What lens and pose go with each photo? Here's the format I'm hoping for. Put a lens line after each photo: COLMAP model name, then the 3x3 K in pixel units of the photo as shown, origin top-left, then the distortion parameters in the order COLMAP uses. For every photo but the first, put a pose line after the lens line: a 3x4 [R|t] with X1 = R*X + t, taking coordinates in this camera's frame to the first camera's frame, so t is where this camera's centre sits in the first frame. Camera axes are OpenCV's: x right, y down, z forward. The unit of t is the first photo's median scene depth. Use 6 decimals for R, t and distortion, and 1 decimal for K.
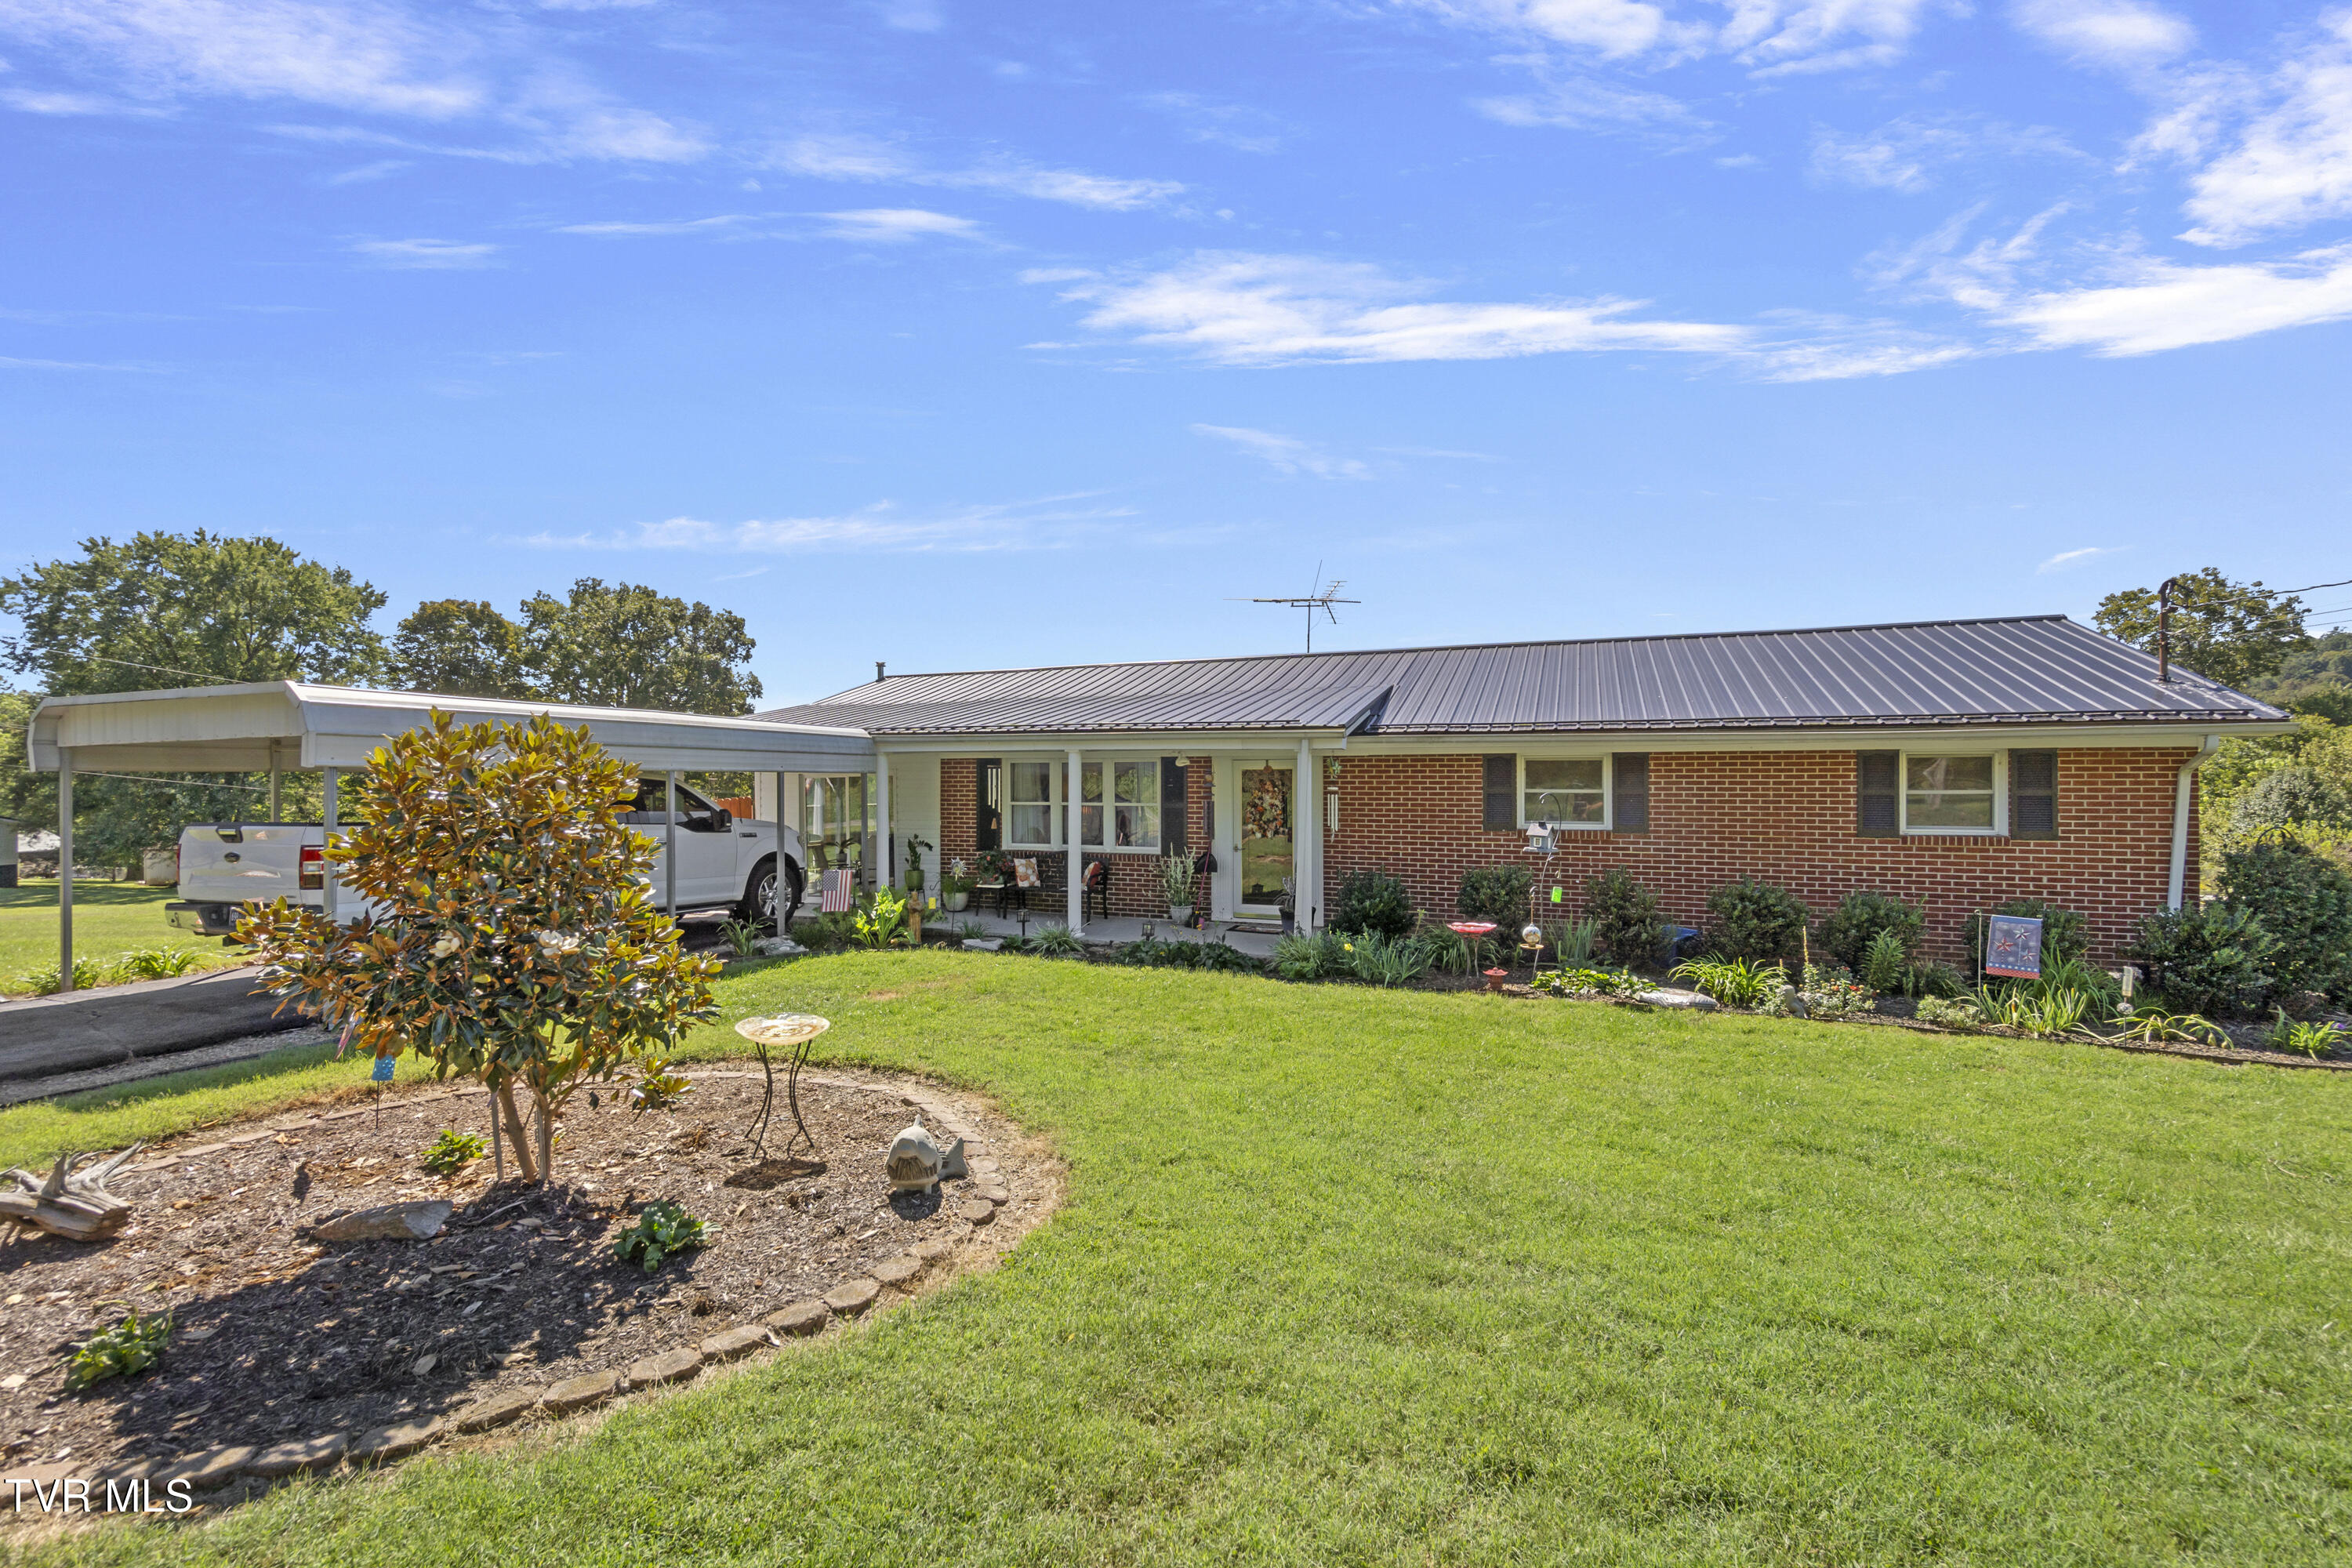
lens RADIAL K [[1016.1, 0, 1172.5], [0, 1016.1, 777.5], [0, 0, 1]] dist [-0.001319, 0.000519]
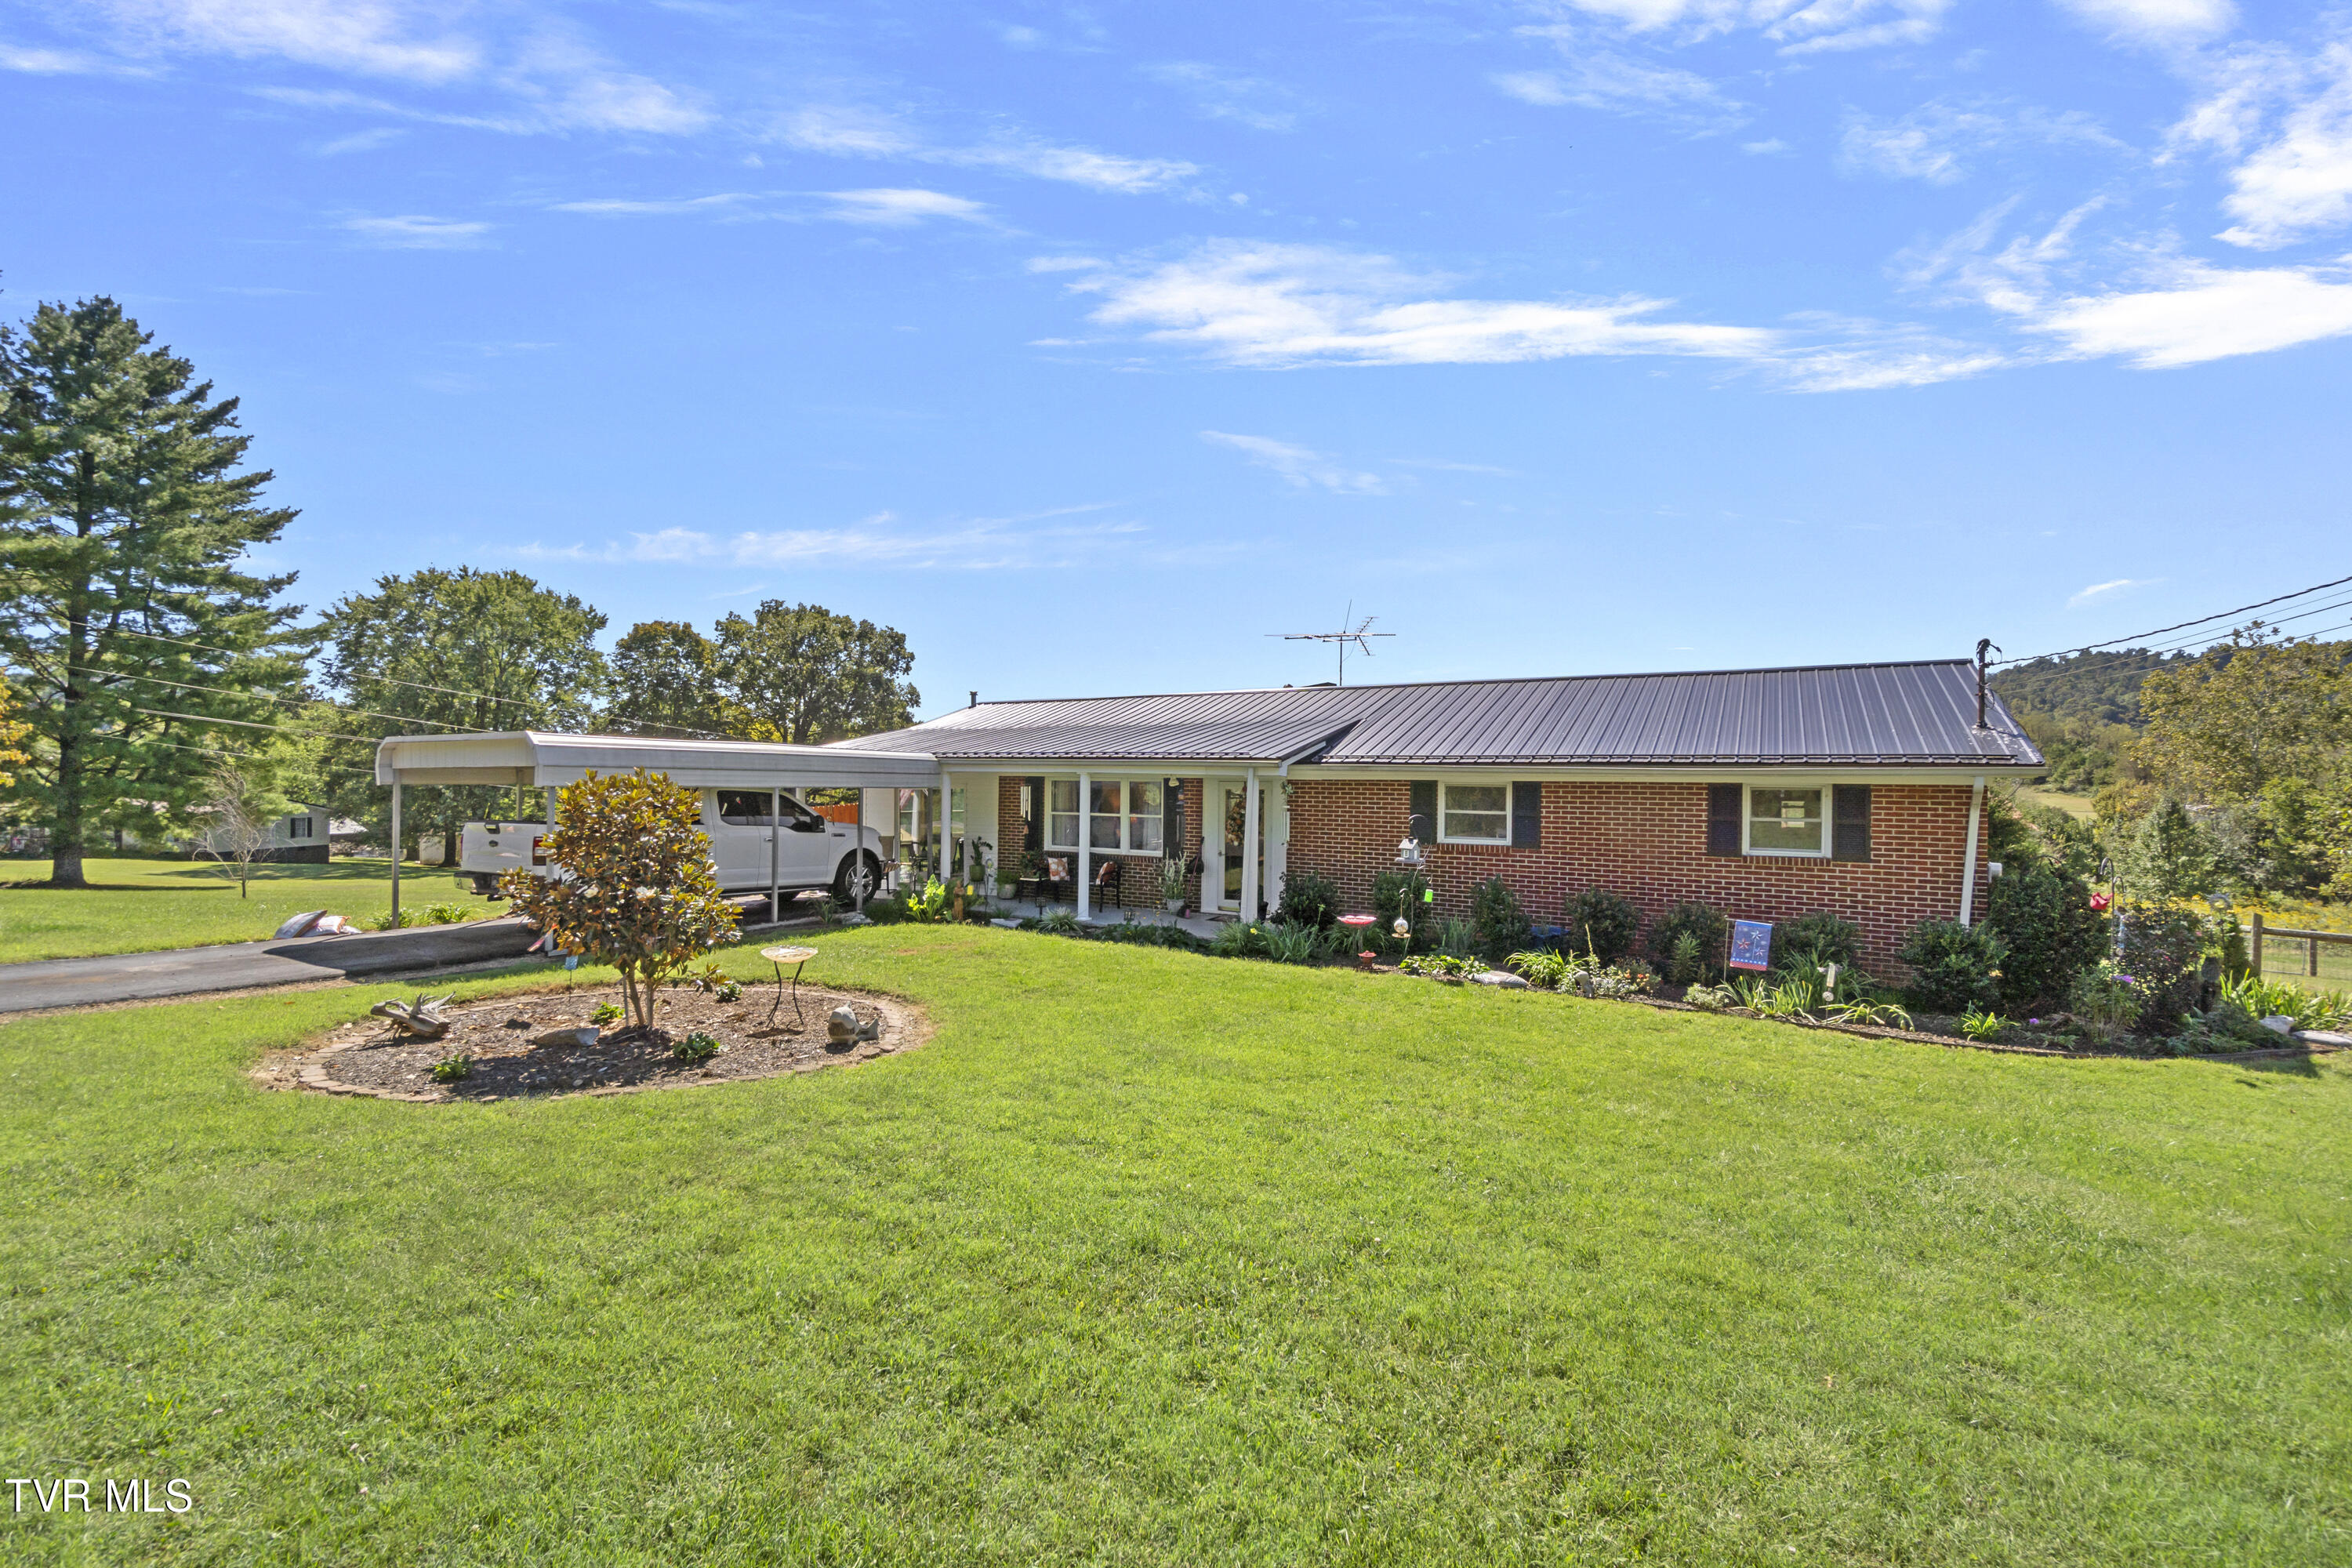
lens RADIAL K [[1015.9, 0, 1176.0], [0, 1015.9, 784.0], [0, 0, 1]] dist [0.001583, -0.000170]
pose [[0.988654, 0.012923, -0.149652, 0.202218], [-0.012527, 0.999915, 0.003589, -0.018869], [0.149686, -0.001674, 0.988732, -0.228550]]
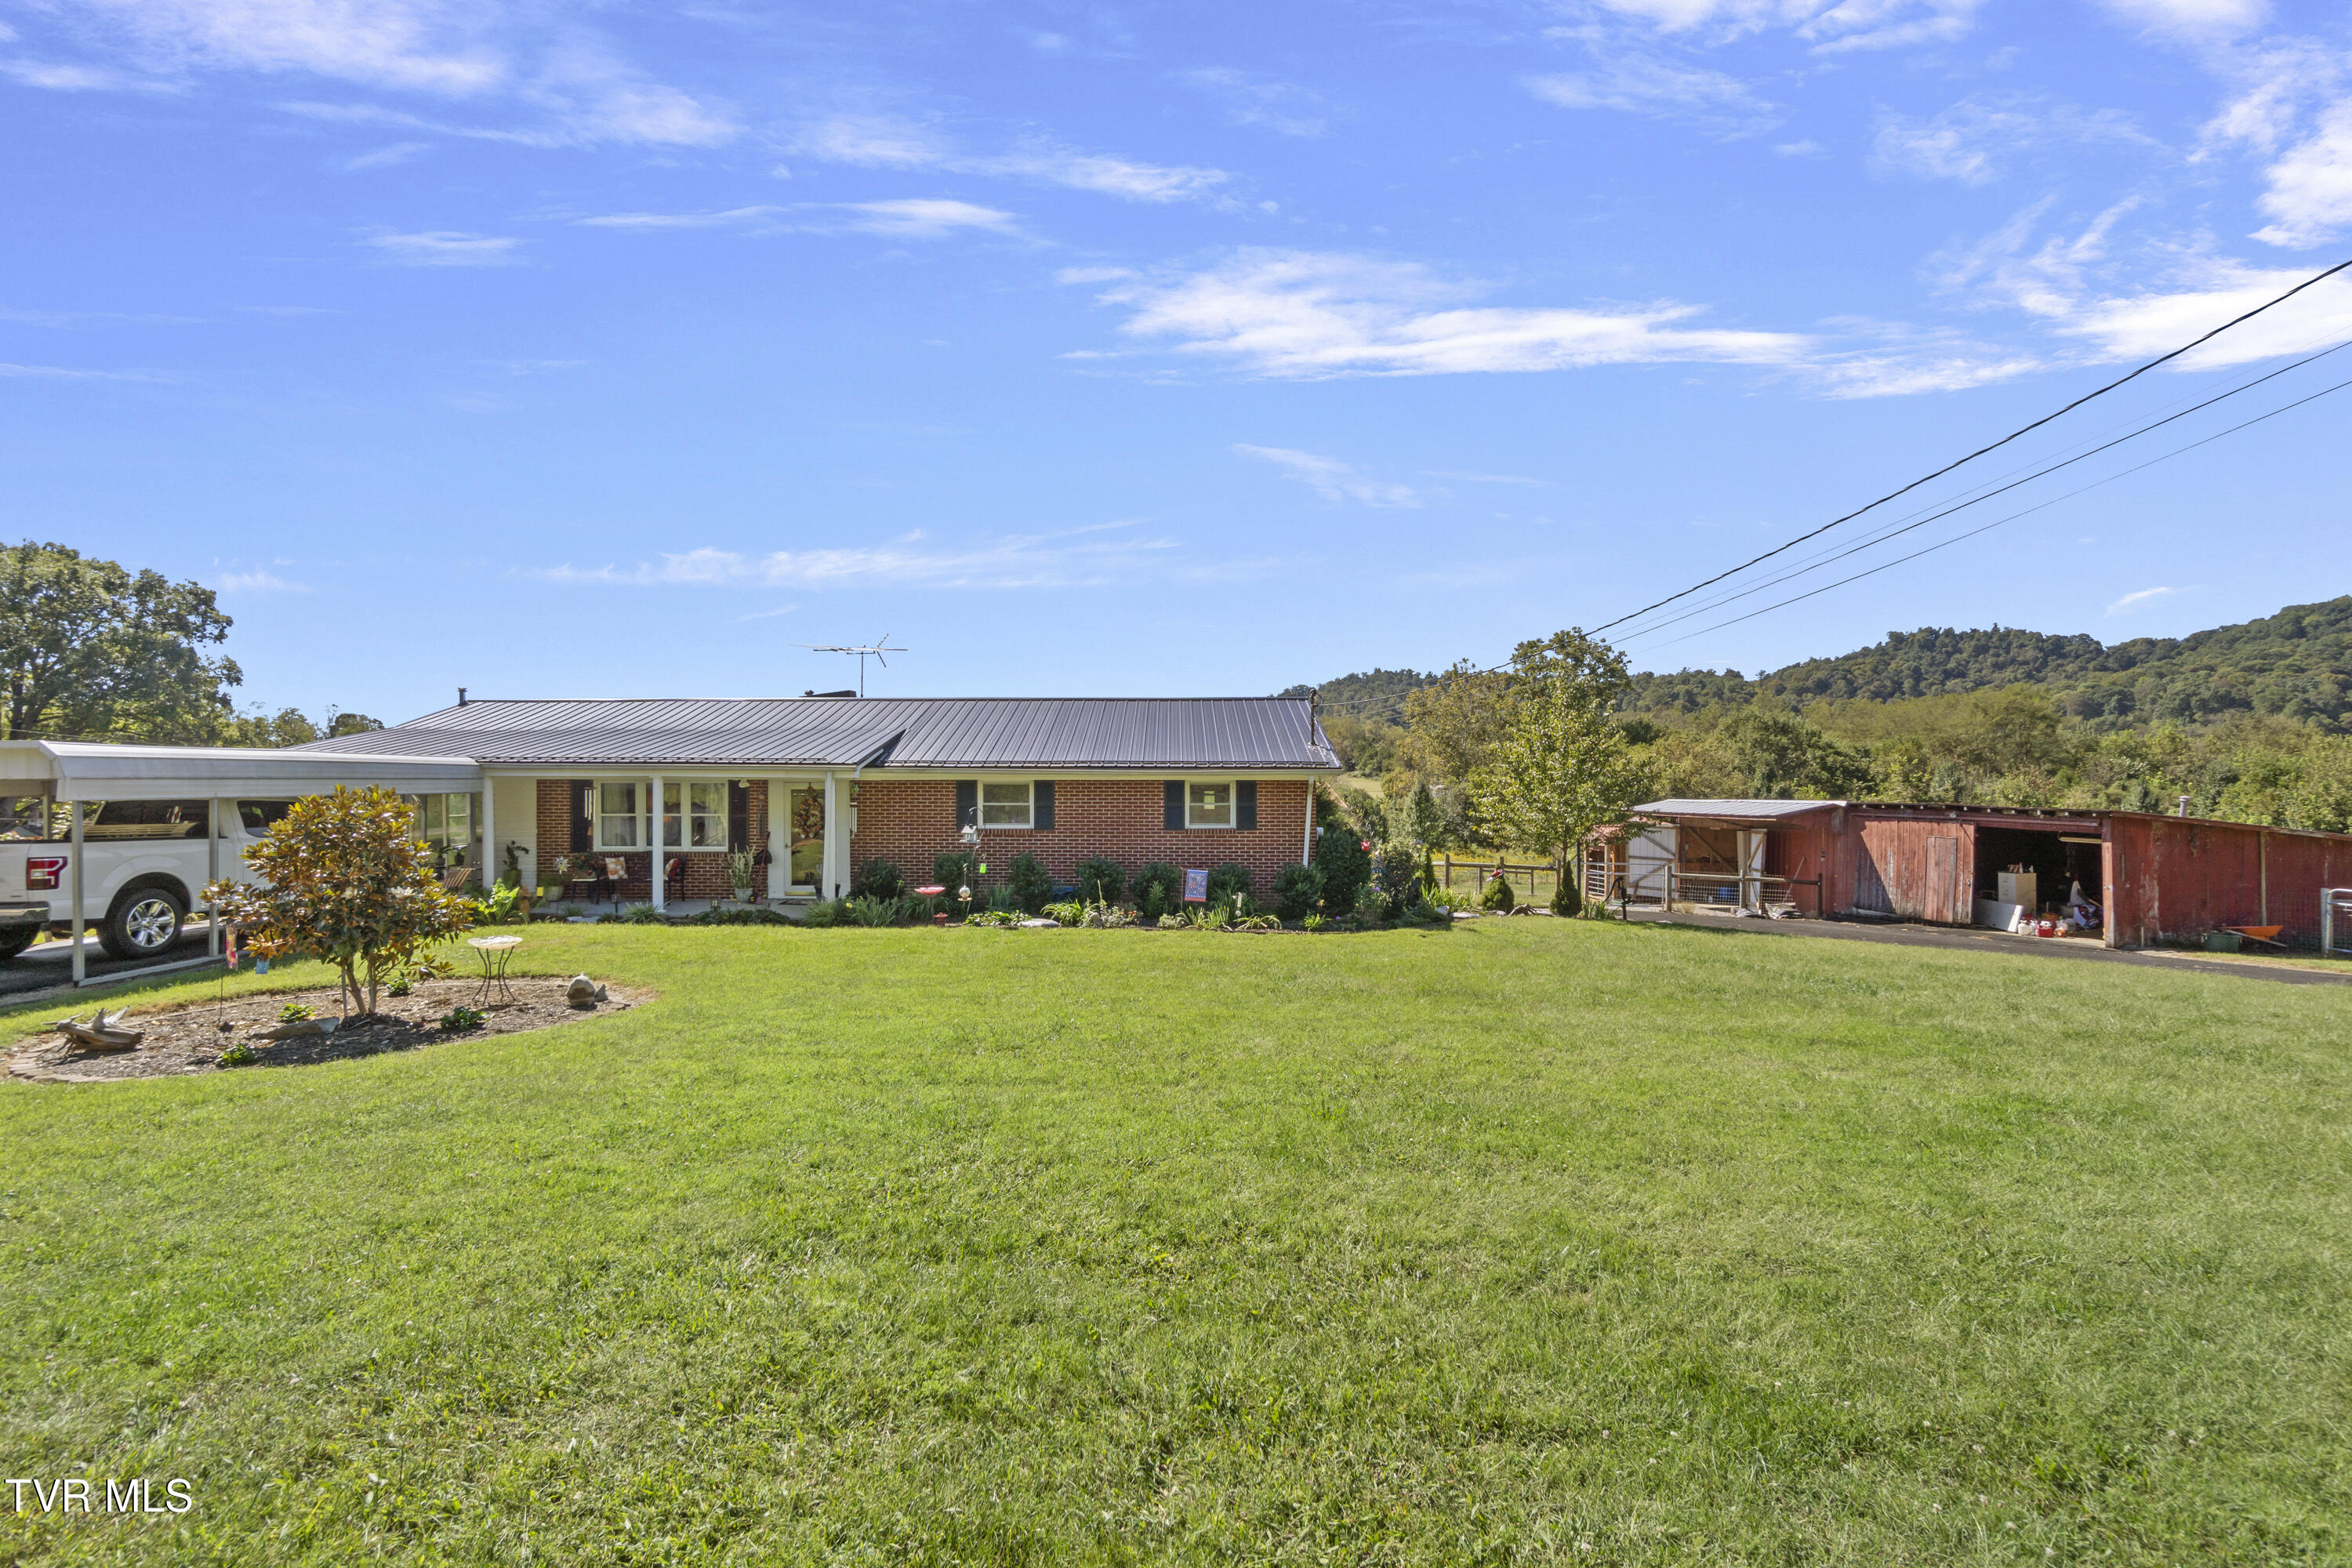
lens RADIAL K [[1016.1, 0, 1172.5], [0, 1016.1, 777.5], [0, 0, 1]] dist [-0.001319, 0.000519]
pose [[0.928956, 0.001488, 0.370187, 0.040394], [-0.002260, 0.999996, 0.001650, -0.029268], [-0.370183, -0.002369, 0.928956, -0.521482]]
